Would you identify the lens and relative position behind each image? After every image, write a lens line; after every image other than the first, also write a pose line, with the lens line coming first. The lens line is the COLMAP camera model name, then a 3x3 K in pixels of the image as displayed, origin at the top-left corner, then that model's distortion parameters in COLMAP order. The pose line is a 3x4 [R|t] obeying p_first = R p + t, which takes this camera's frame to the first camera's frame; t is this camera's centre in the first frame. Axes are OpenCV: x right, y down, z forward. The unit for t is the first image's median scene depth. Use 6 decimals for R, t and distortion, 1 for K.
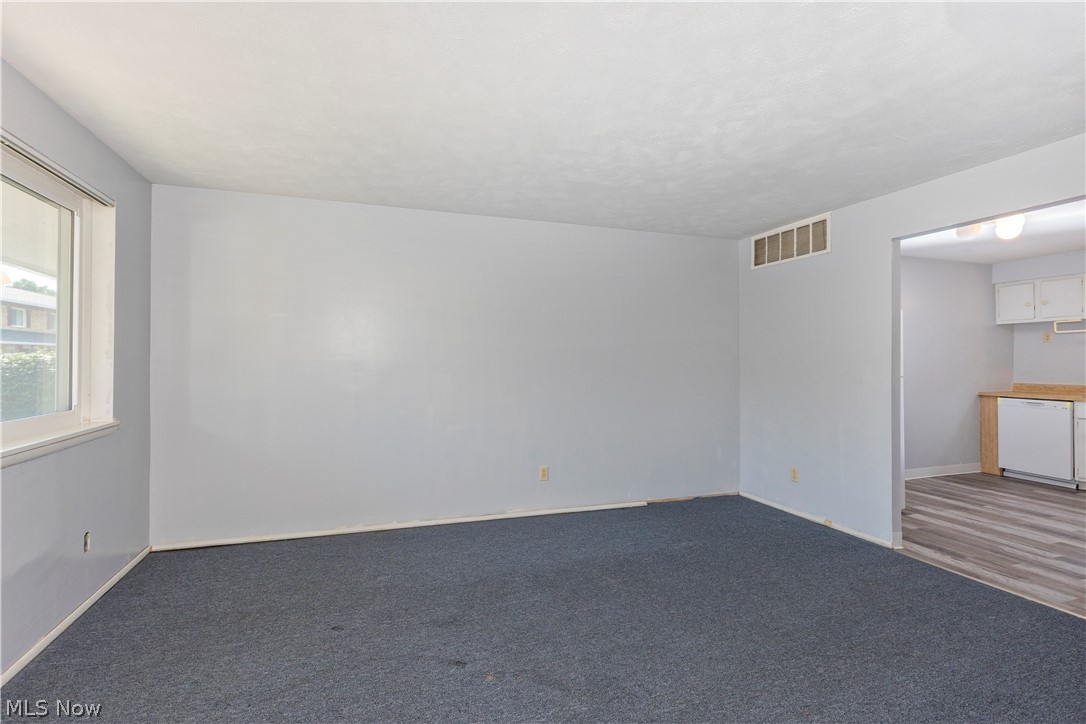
lens RADIAL K [[503.0, 0, 500.0], [0, 503.0, 359.2], [0, 0, 1]] dist [-0.001253, -0.000312]
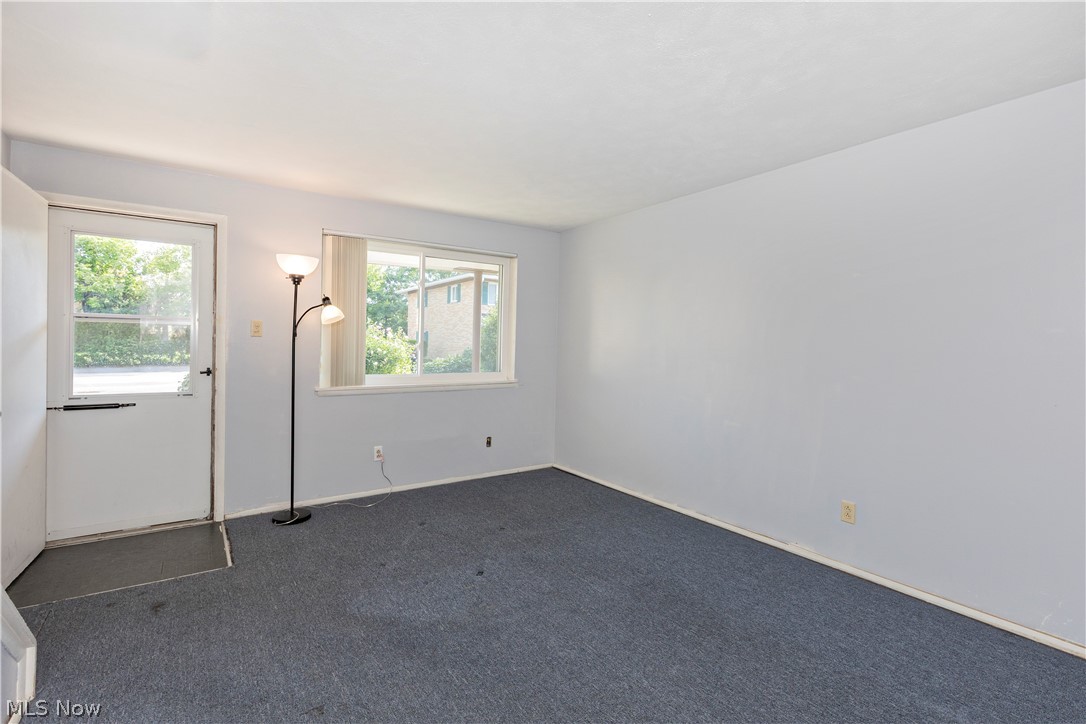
lens RADIAL K [[494.9, 0, 536.6], [0, 494.9, 355.7], [0, 0, 1]] dist [-0.000795, 0.000146]
pose [[0.296866, 0.024409, -0.954607, 0.790970], [-0.016720, 0.999653, 0.020362, 0.003265], [0.954773, 0.009917, 0.297171, 0.497337]]
